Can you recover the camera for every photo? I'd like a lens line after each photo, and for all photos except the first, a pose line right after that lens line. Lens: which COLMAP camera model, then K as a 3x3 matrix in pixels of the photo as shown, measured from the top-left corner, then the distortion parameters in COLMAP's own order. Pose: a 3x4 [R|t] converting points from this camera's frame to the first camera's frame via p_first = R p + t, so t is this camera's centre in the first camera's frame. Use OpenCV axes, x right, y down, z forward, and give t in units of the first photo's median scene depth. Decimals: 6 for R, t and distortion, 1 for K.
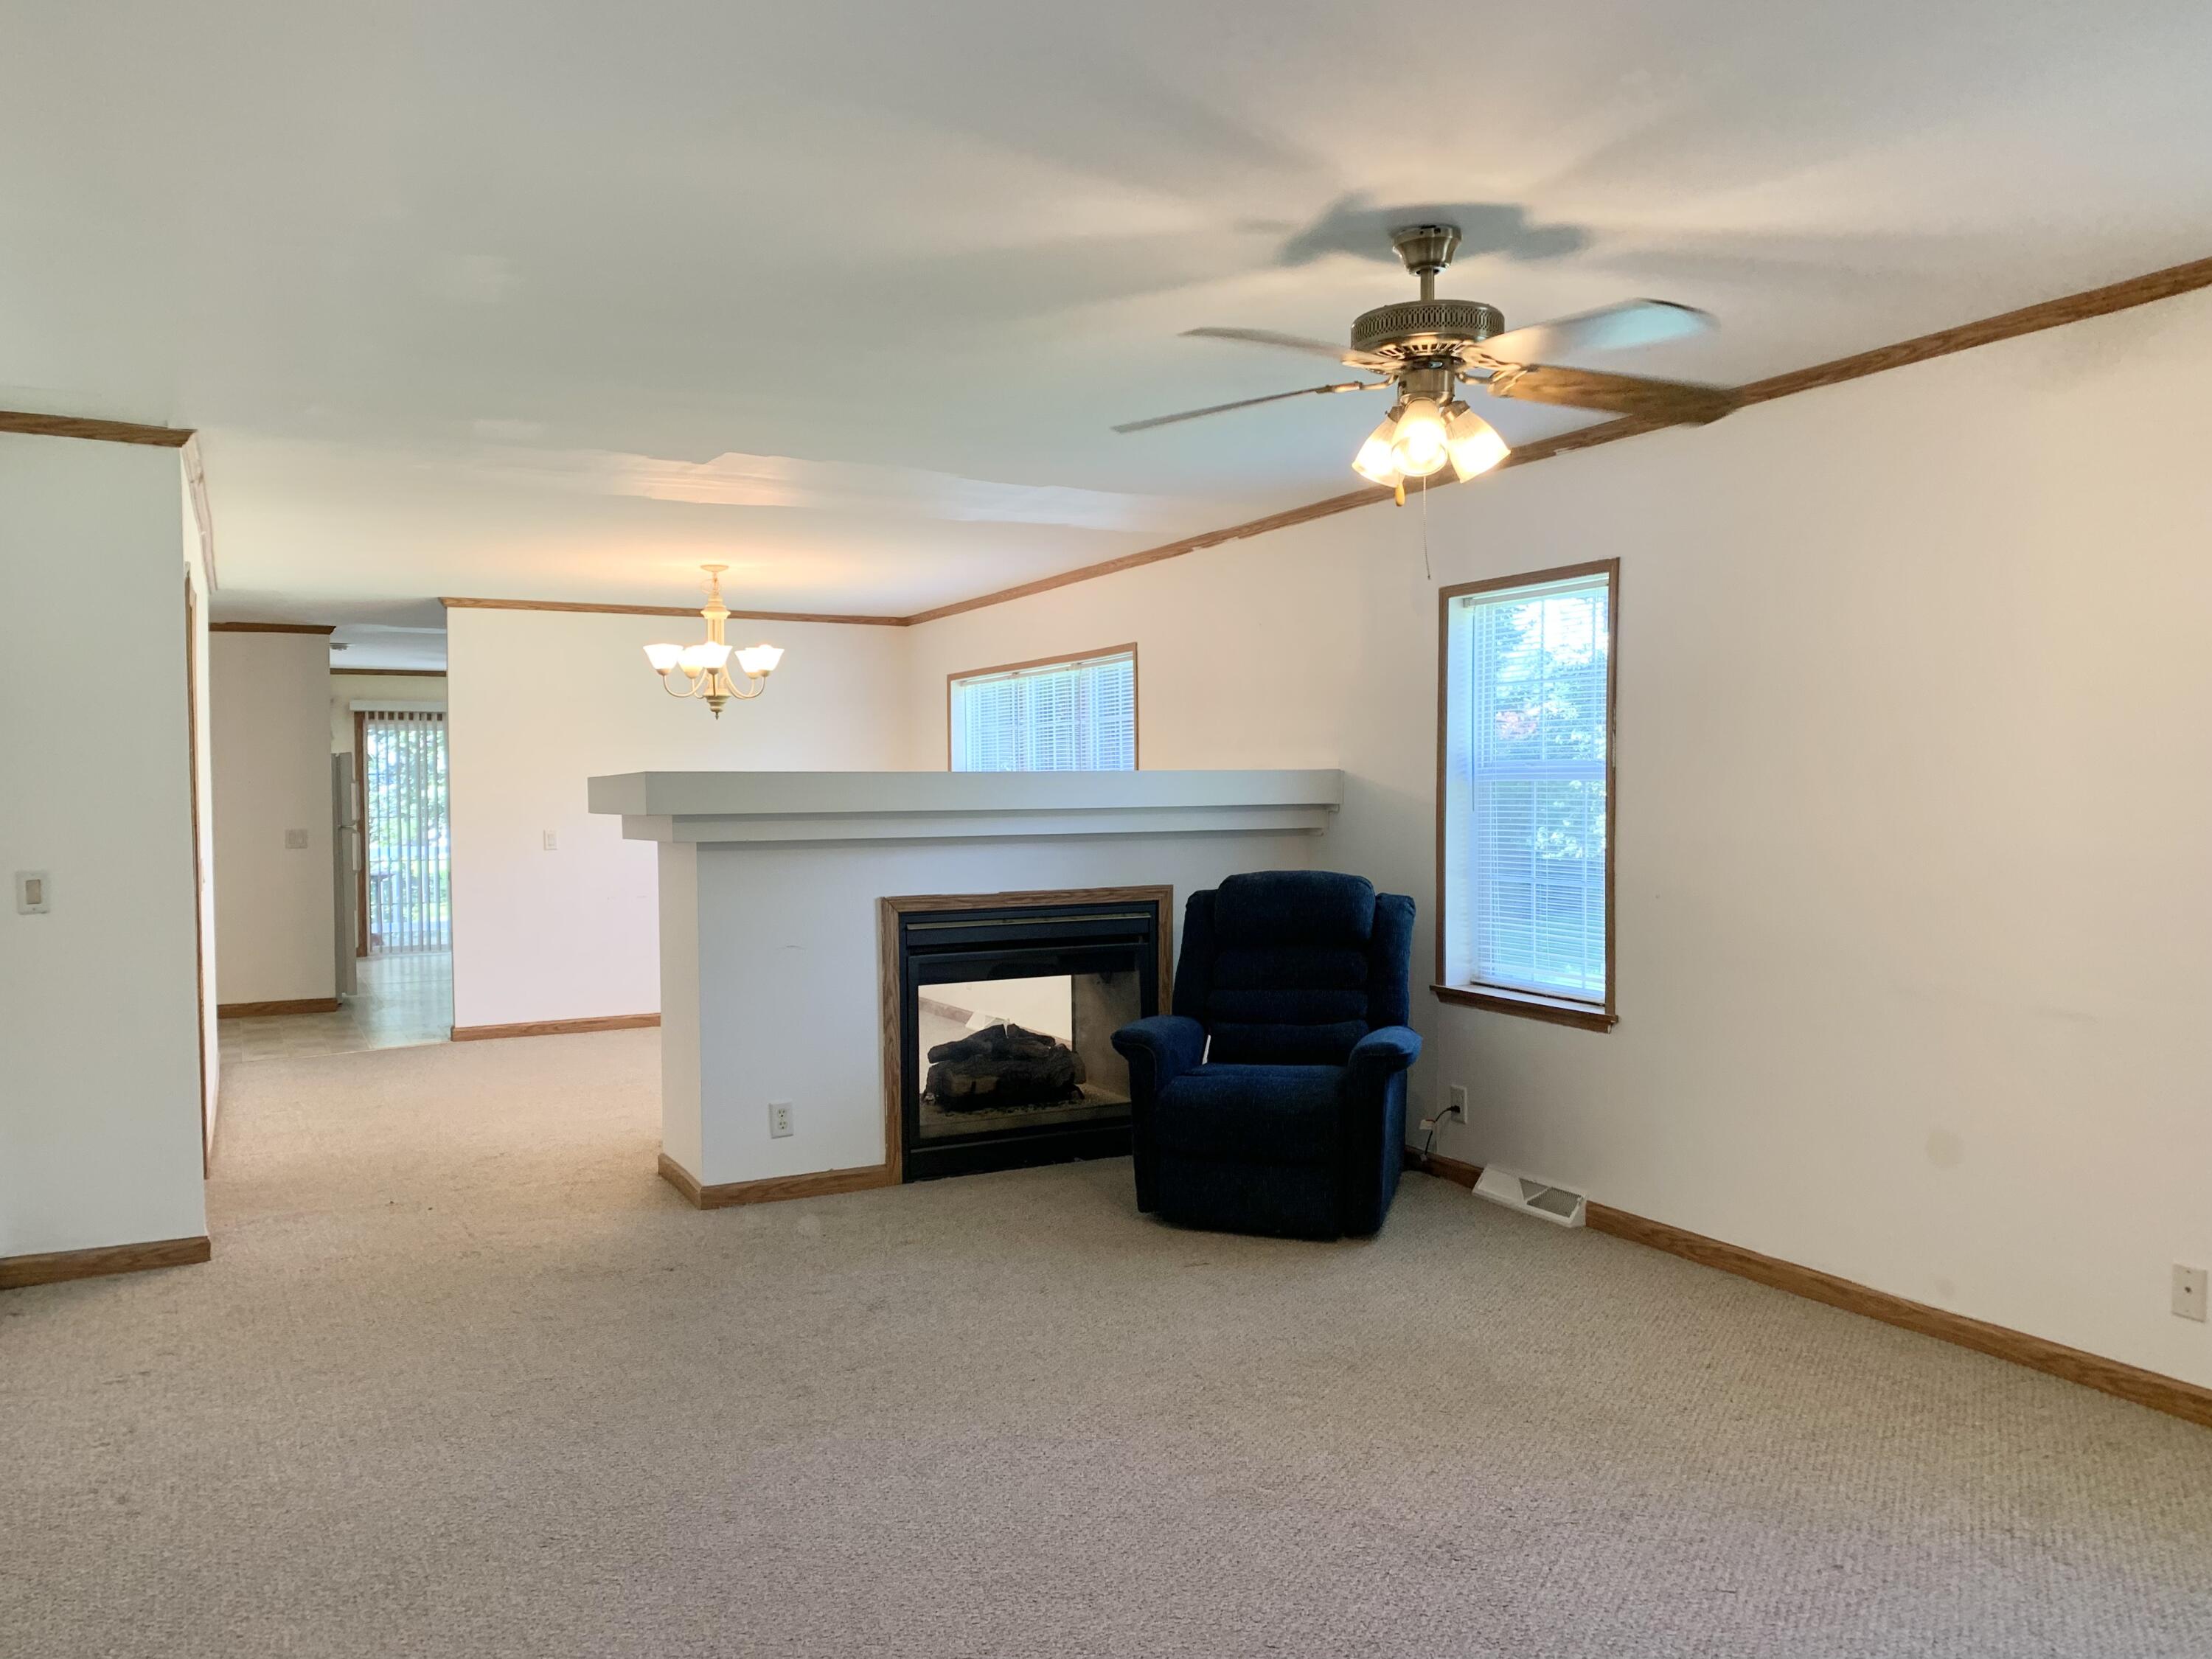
lens RADIAL K [[1674.5, 0, 1112.5], [0, 1674.5, 843.6], [0, 0, 1]] dist [-0.013118, -0.006936]
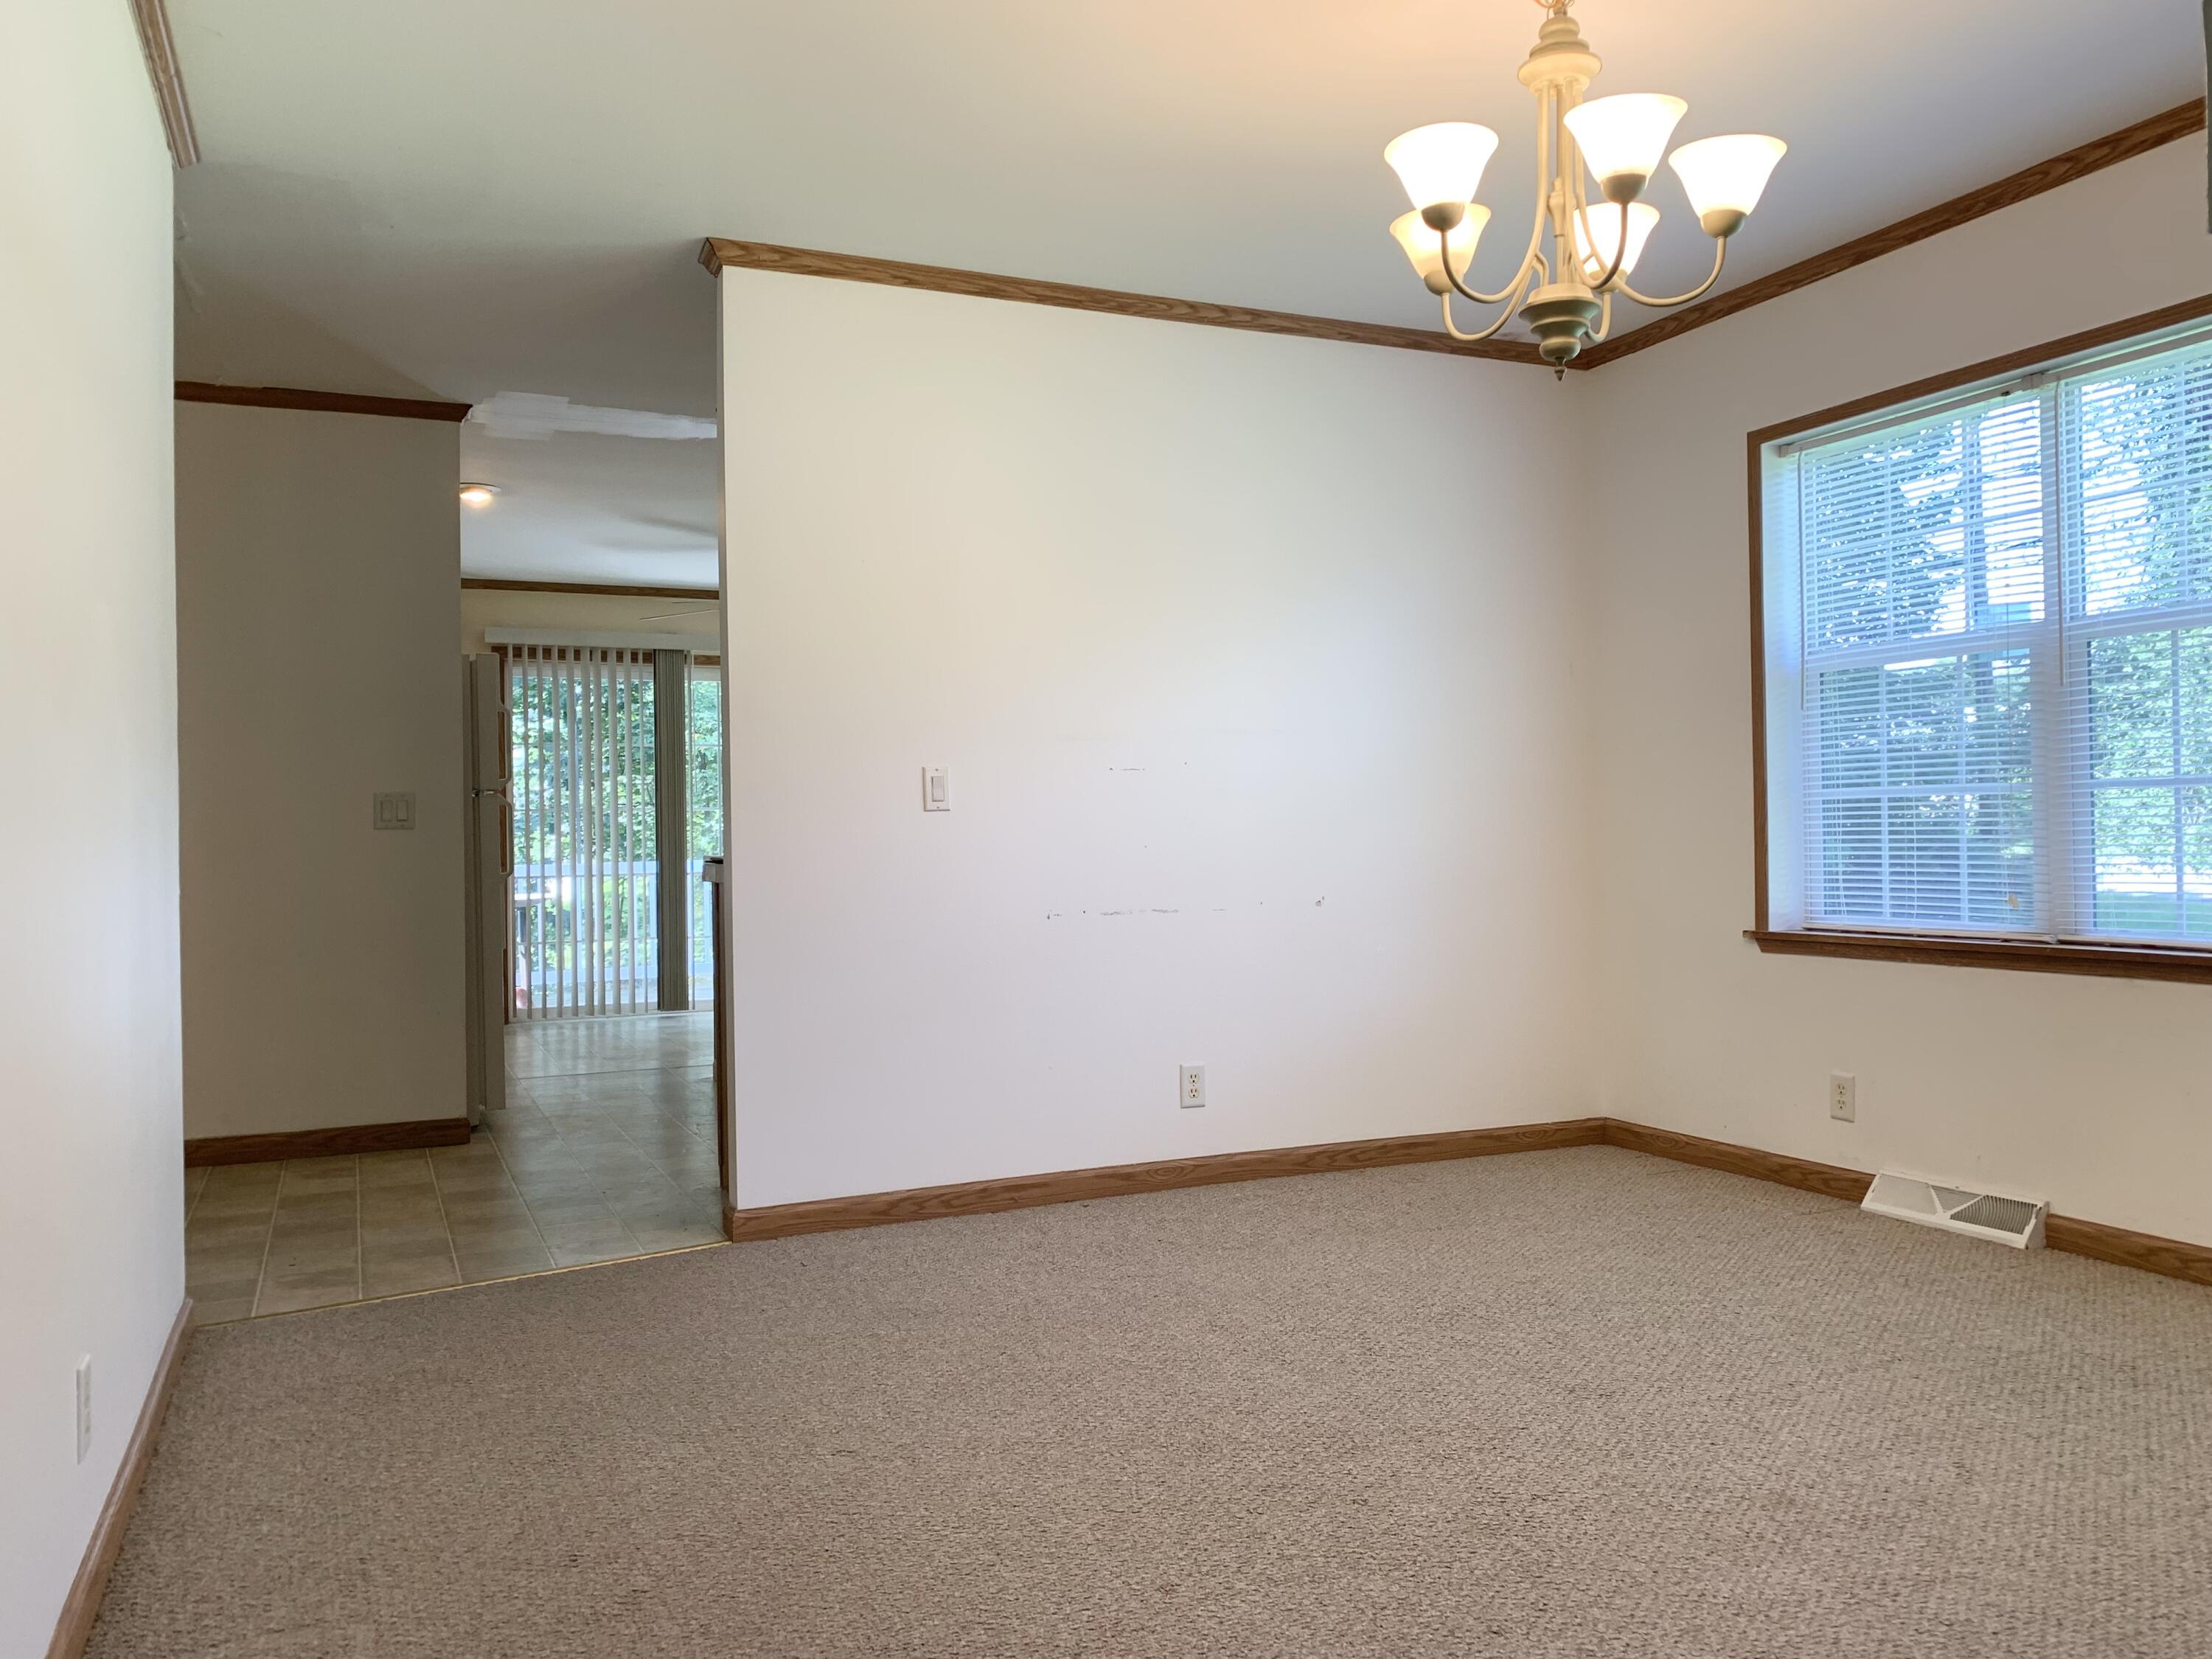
lens RADIAL K [[1670.0, 0, 1108.8], [0, 1670.0, 821.6], [0, 0, 1]] dist [0.008306, -0.003600]
pose [[0.998055, -0.009154, -0.061658, -0.174729], [0.006774, 0.999228, -0.038694, 0.015971], [0.061965, 0.038201, 0.997347, 0.367812]]
